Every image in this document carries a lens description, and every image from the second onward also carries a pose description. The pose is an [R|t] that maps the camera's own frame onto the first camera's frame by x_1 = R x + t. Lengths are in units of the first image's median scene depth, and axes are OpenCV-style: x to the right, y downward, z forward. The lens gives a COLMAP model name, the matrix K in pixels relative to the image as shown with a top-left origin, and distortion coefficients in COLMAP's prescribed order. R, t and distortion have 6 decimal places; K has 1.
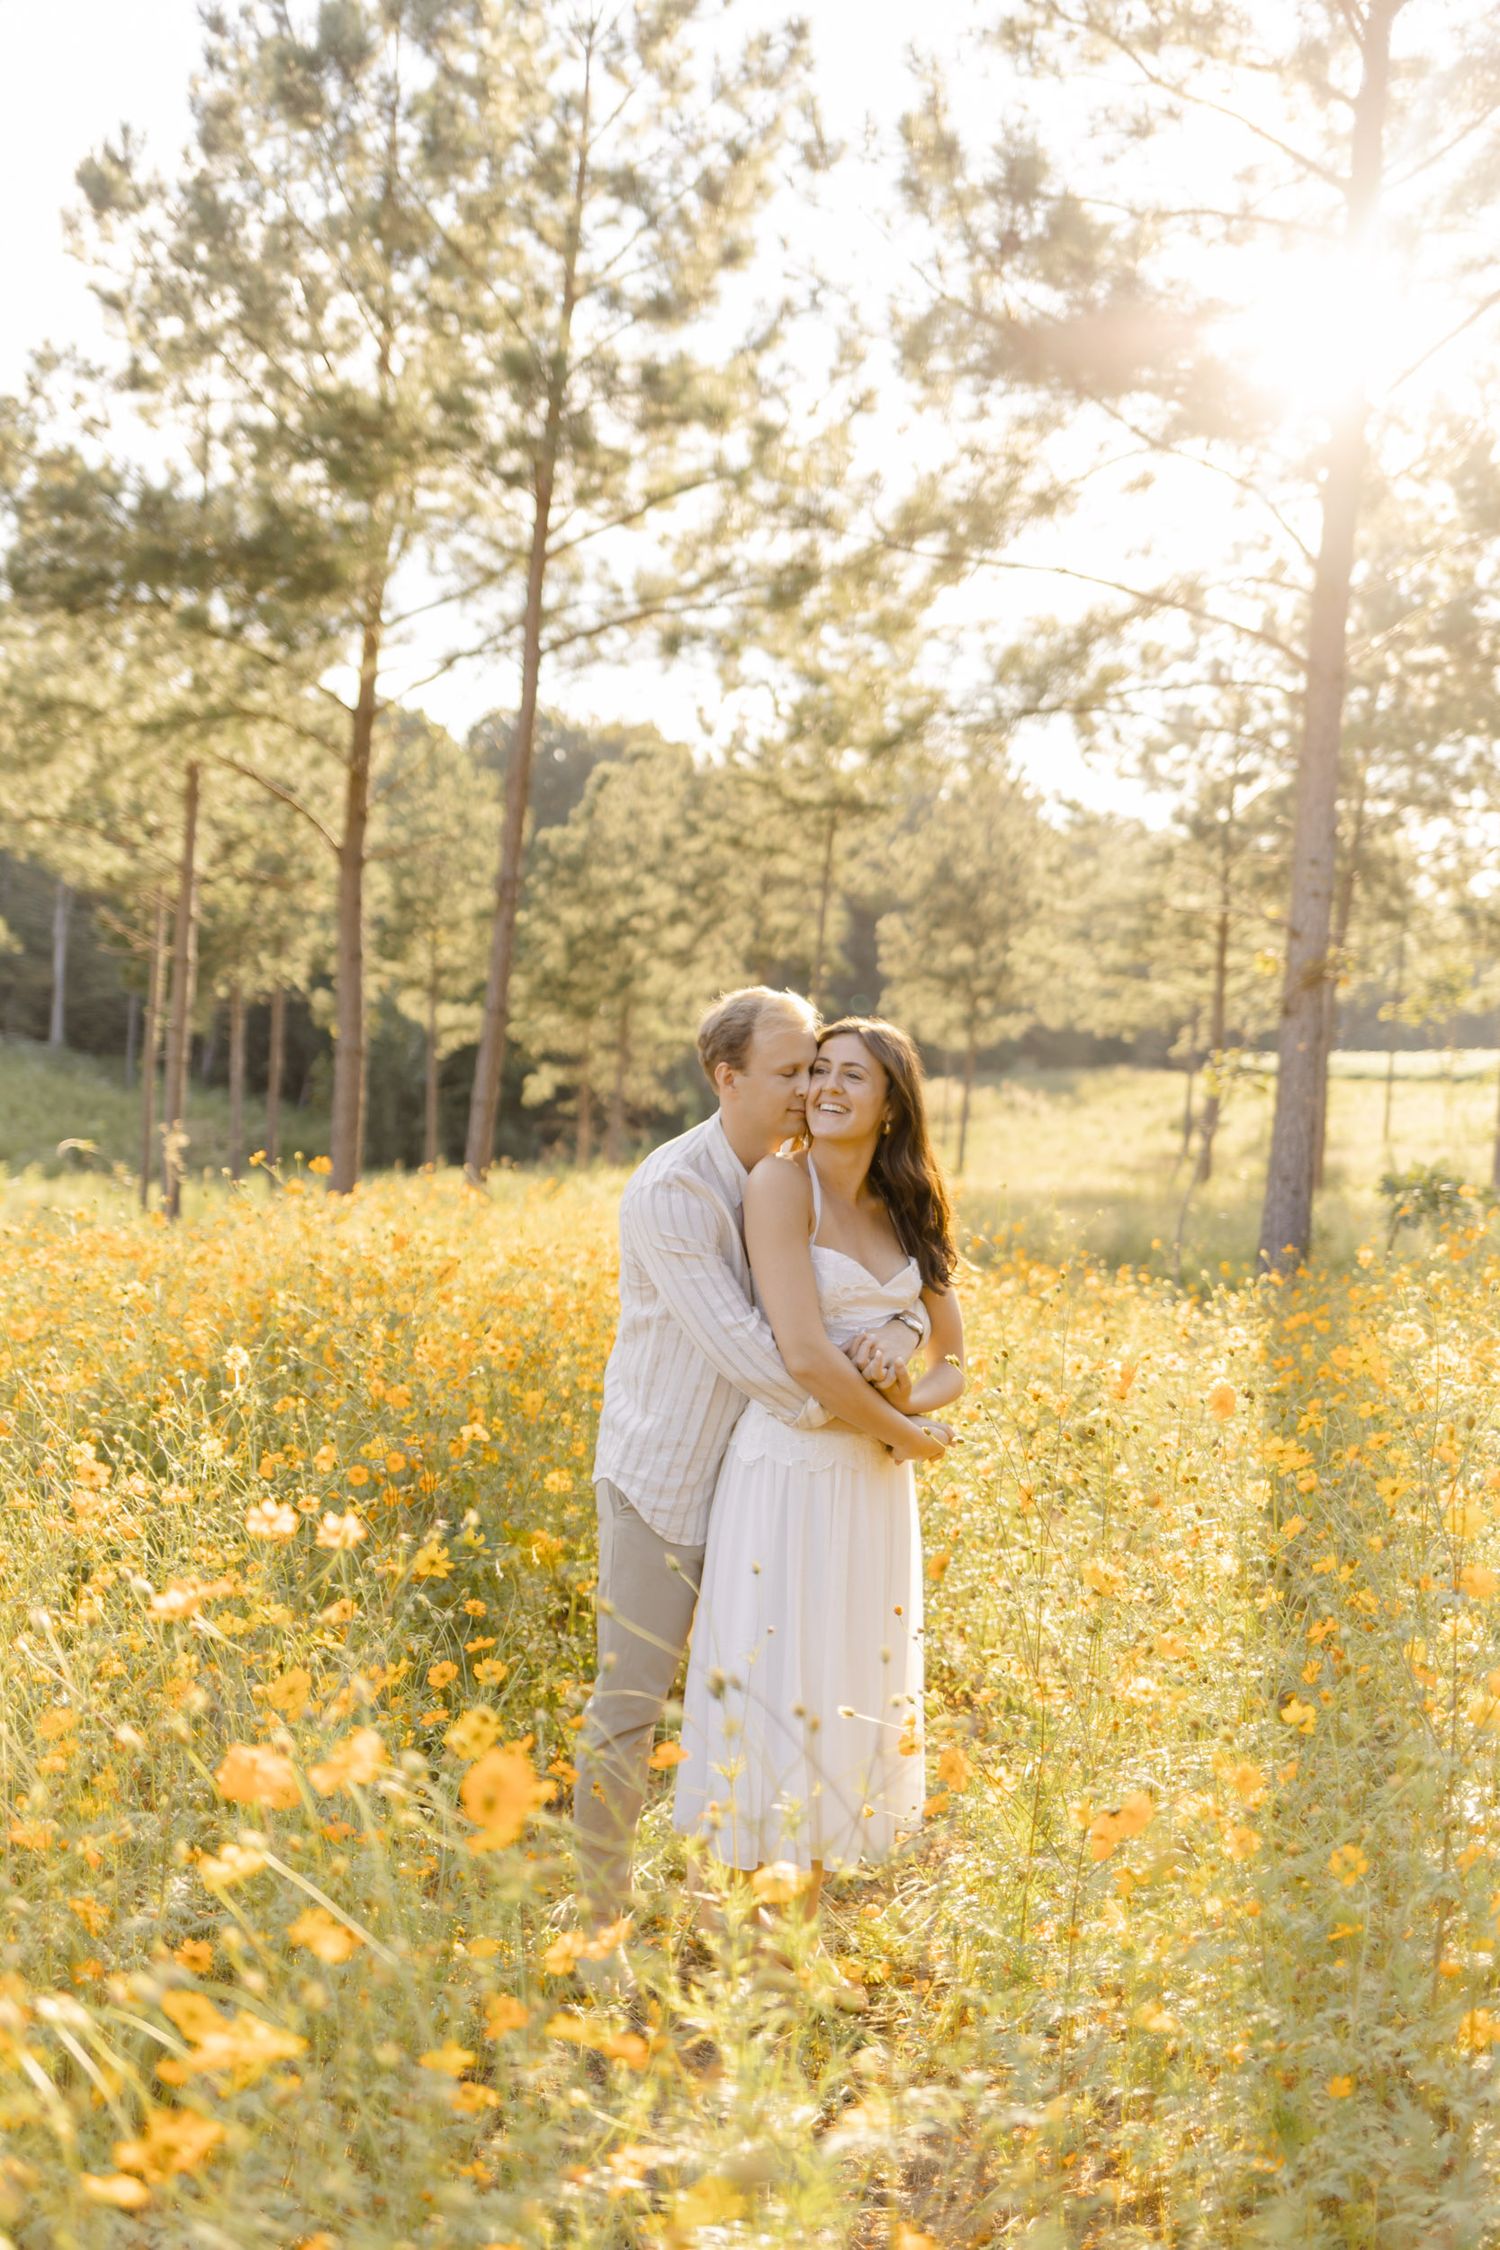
lens RADIAL K [[2145.2, 0, 742.6], [0, 2145.2, 1115.9], [0, 0, 1]] dist [0.146921, -0.189317]
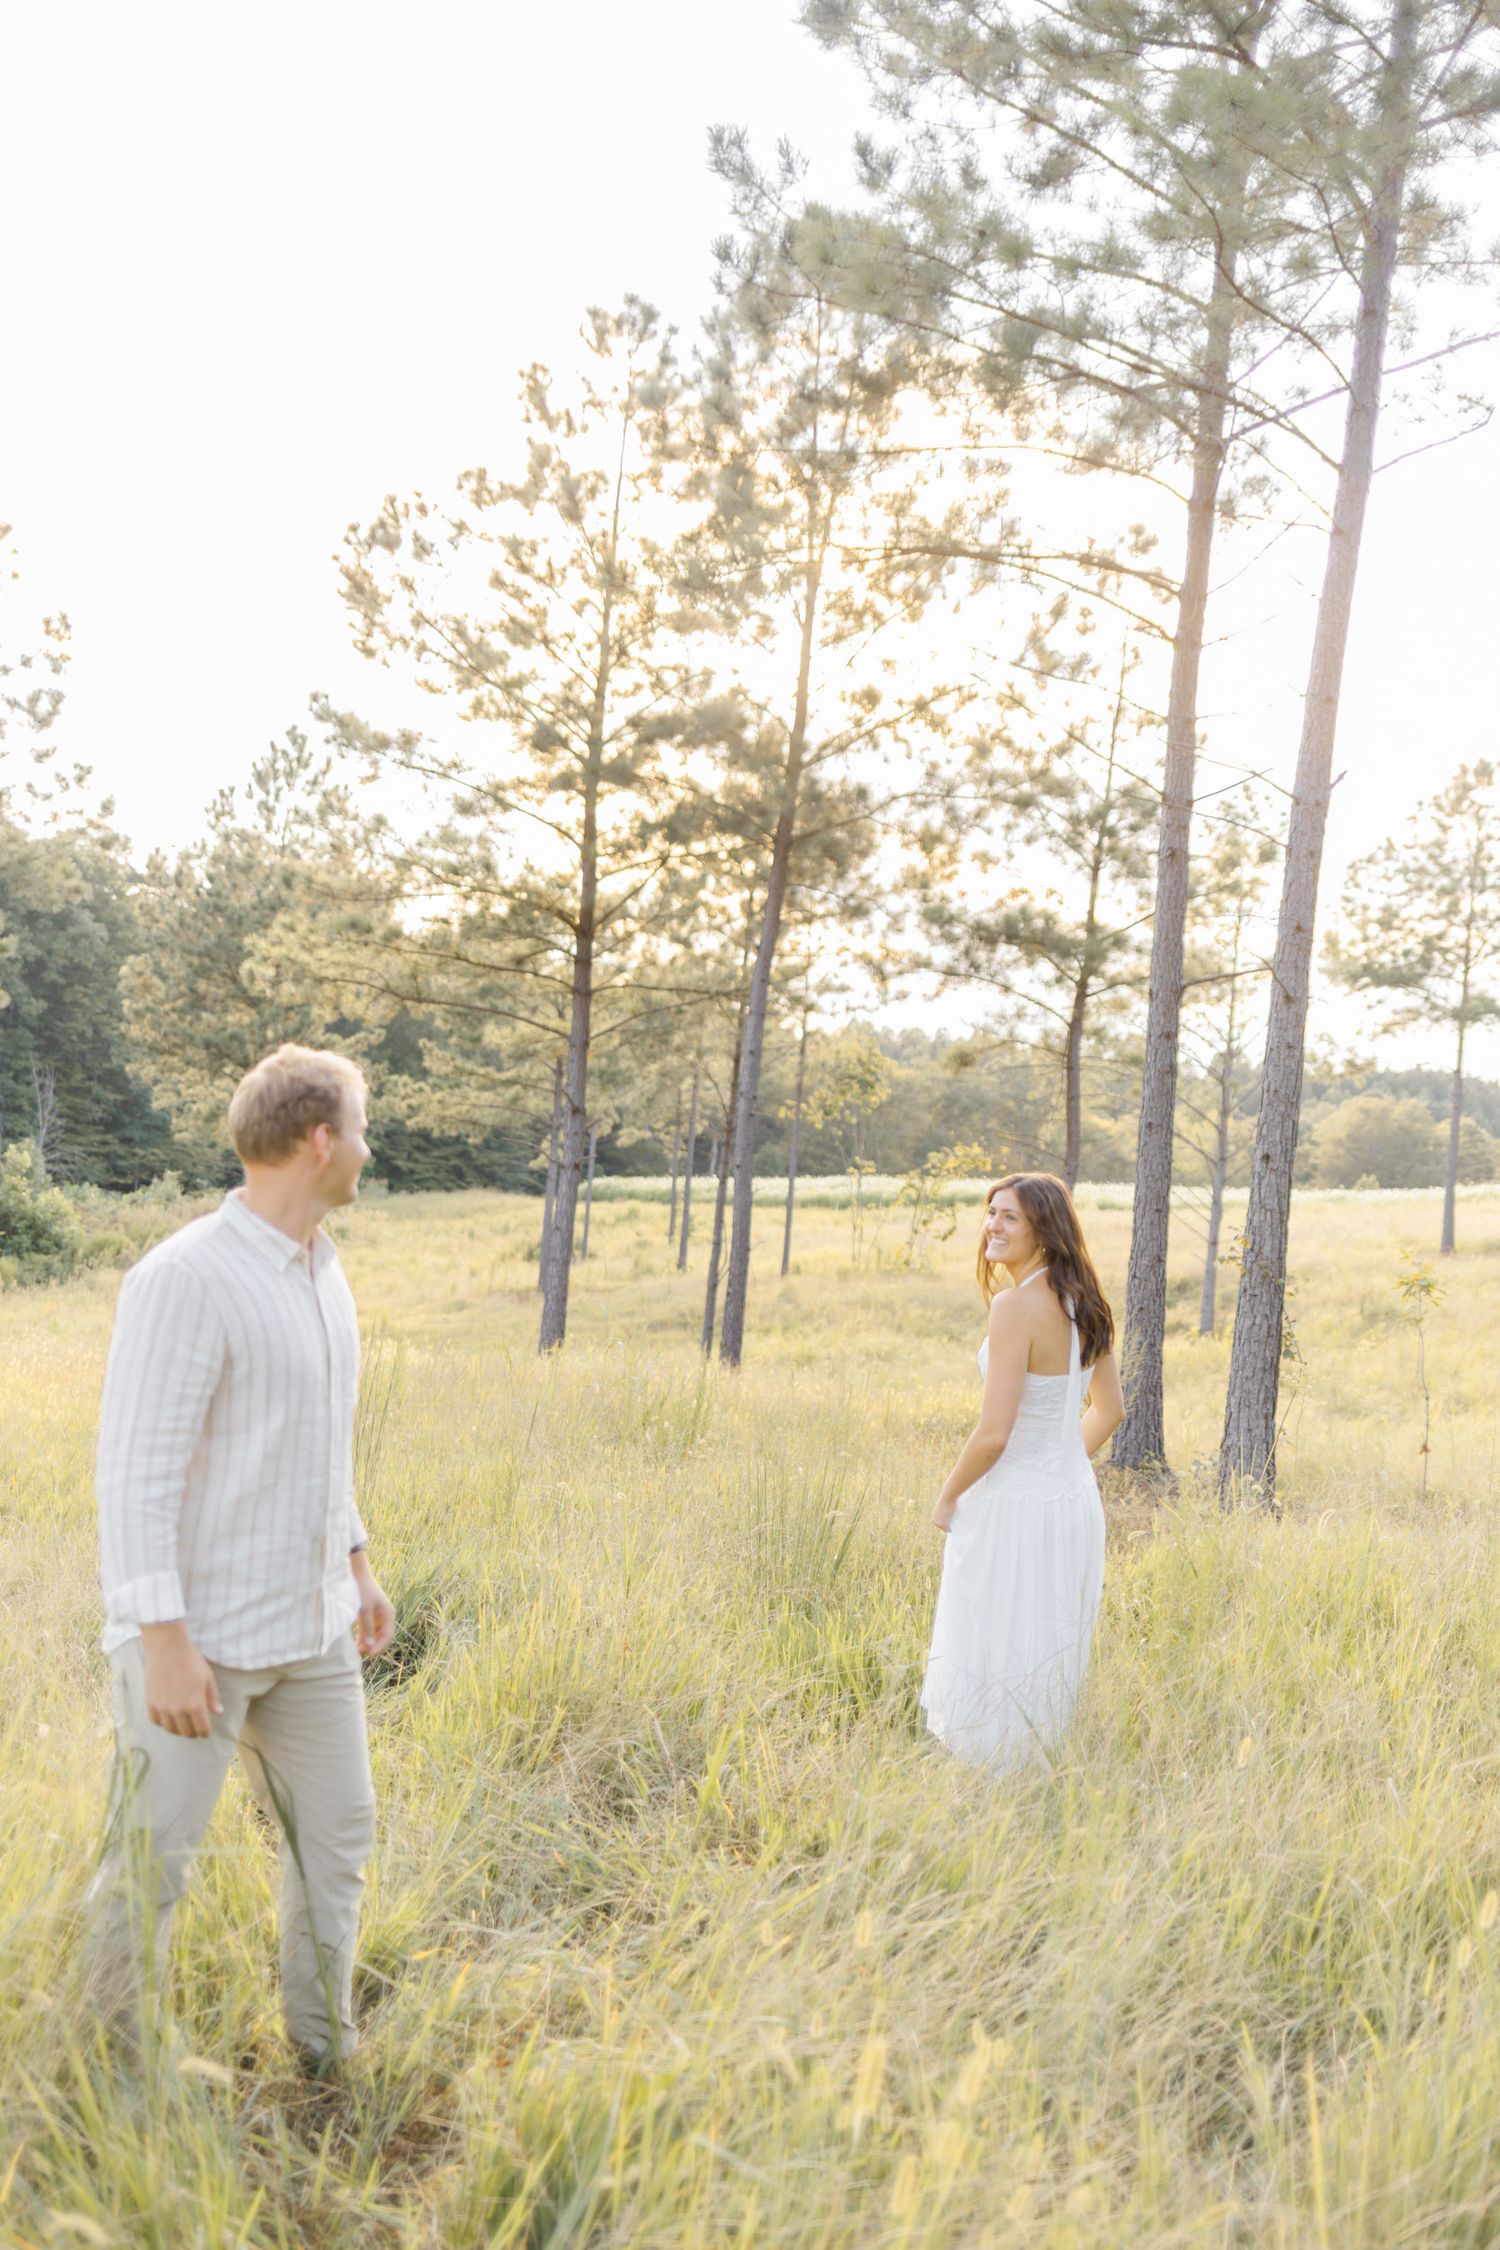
lens RADIAL K [[2145.2, 0, 742.6], [0, 2145.2, 1115.9], [0, 0, 1]] dist [0.146921, -0.189317]
pose [[0.958700, 0.017398, 0.283886, 0.058649], [0.000819, 0.997954, -0.063925, 0.005235], [-0.284418, 0.061518, 0.956725, 0.257884]]
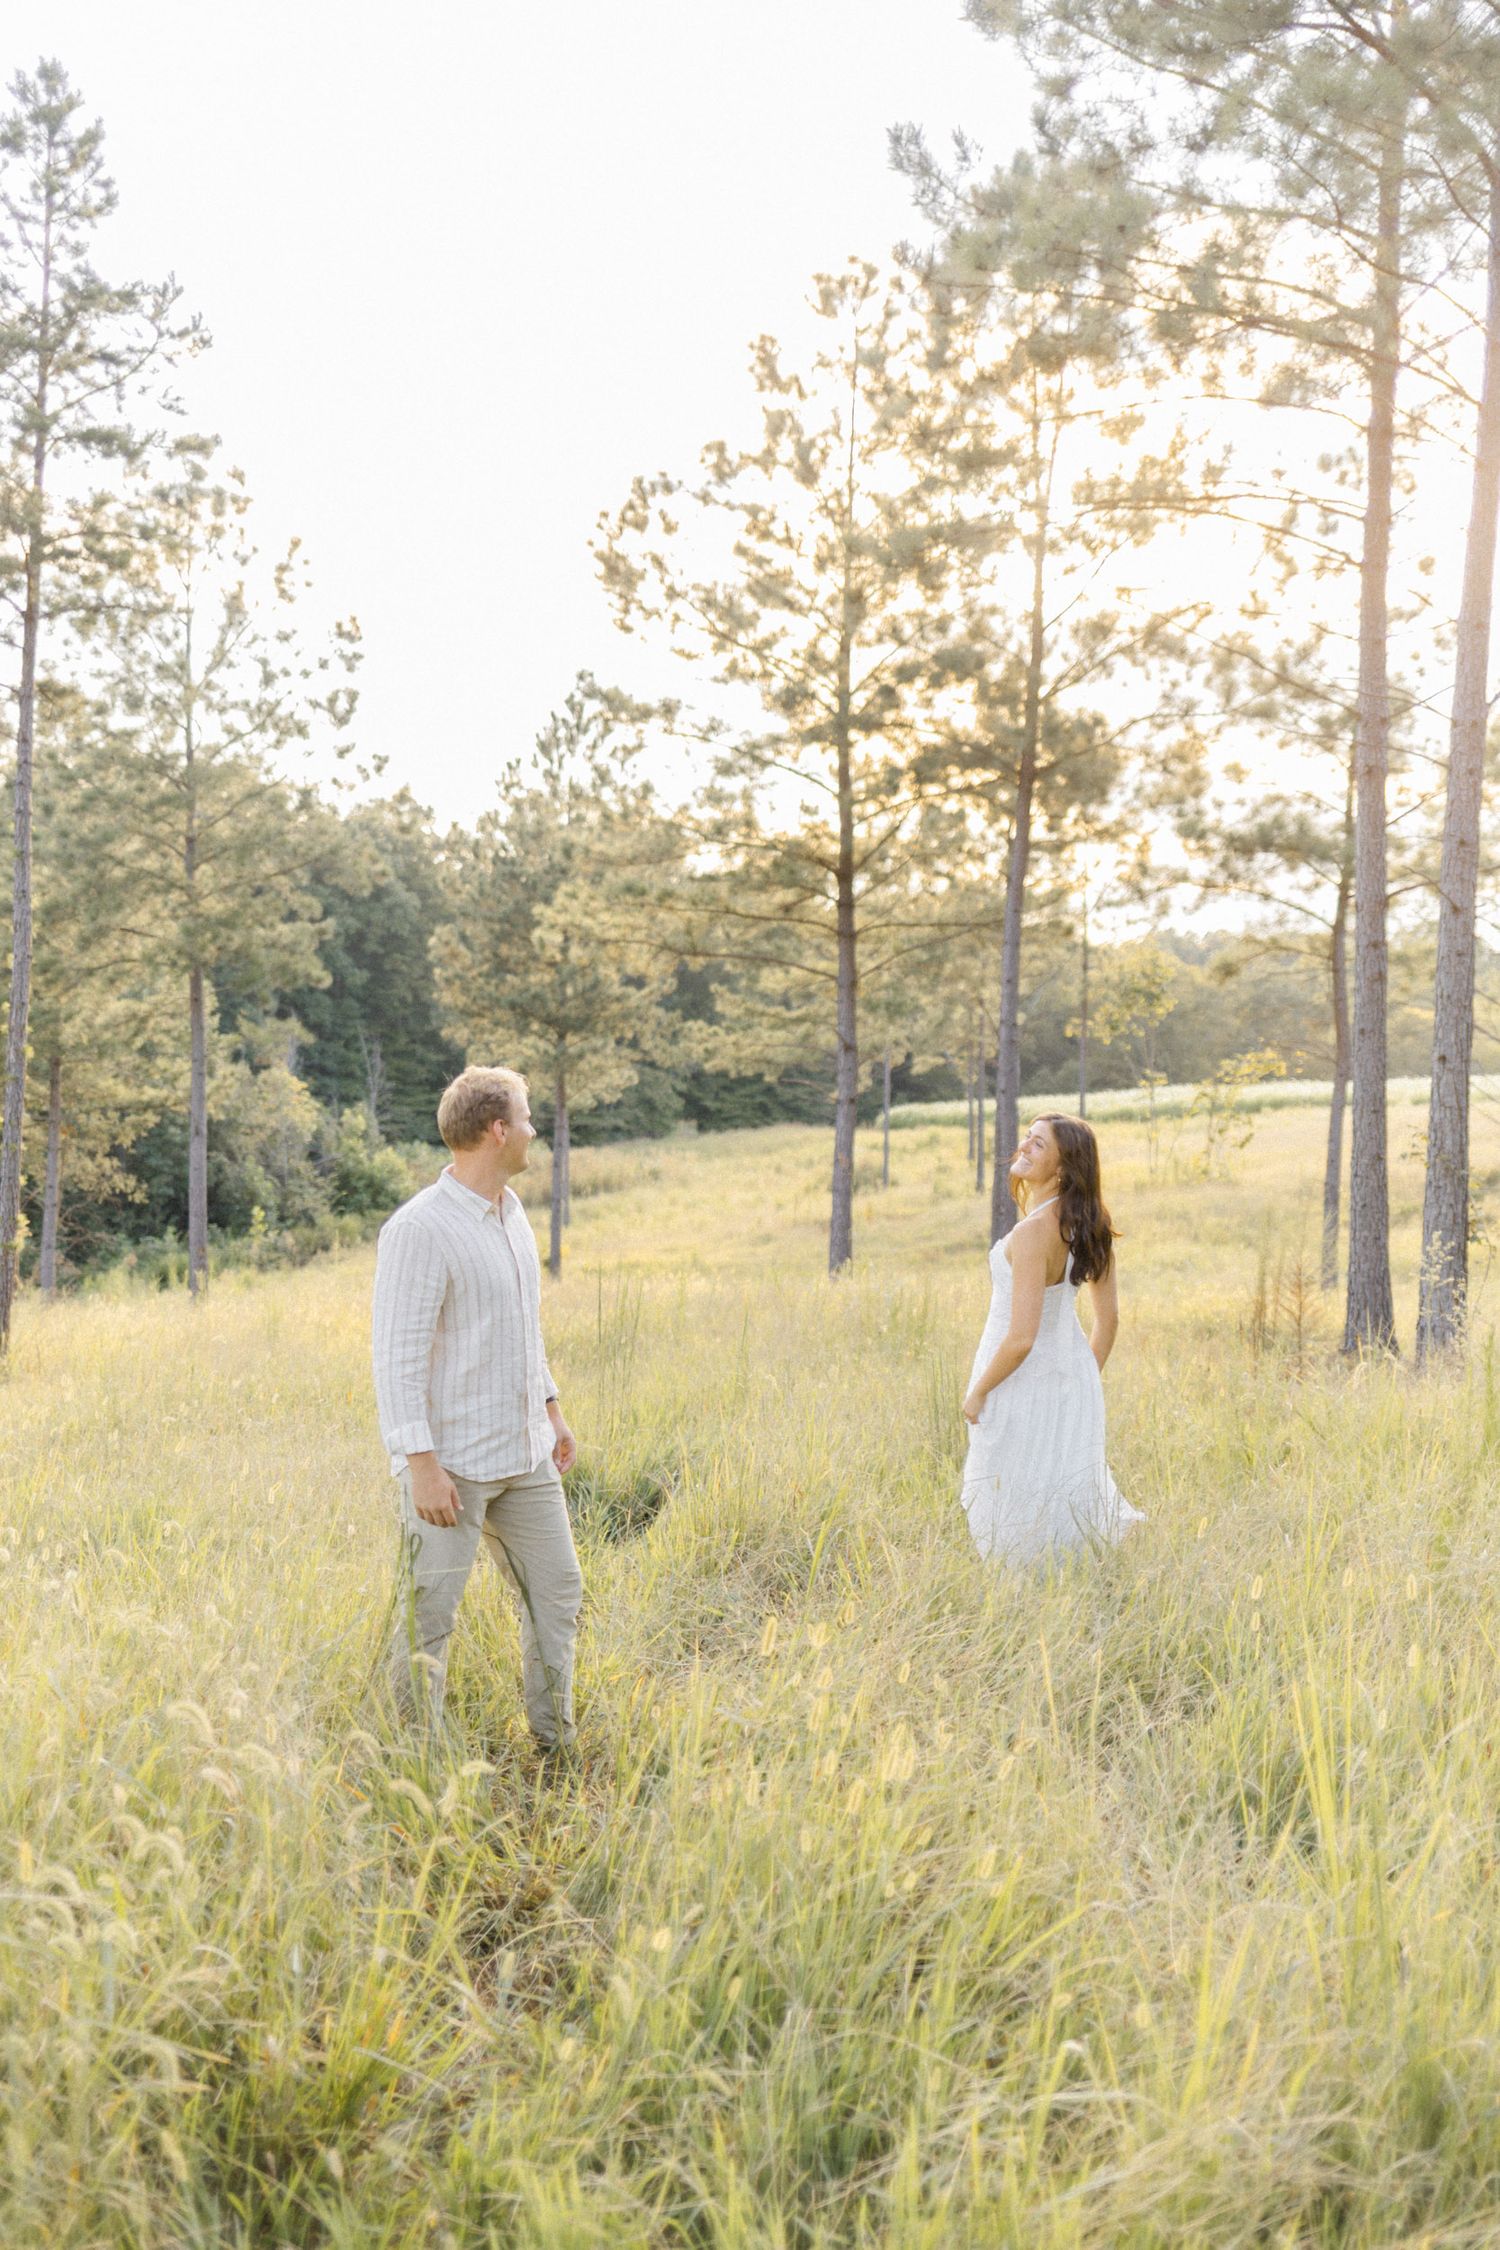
lens RADIAL K [[2145.2, 0, 742.6], [0, 2145.2, 1115.9], [0, 0, 1]] dist [0.146921, -0.189317]
pose [[0.988124, -0.054918, 0.143511, 0.060948], [0.060440, 0.997579, -0.034396, 0.005269], [-0.141275, 0.042662, 0.989051, 0.237043]]
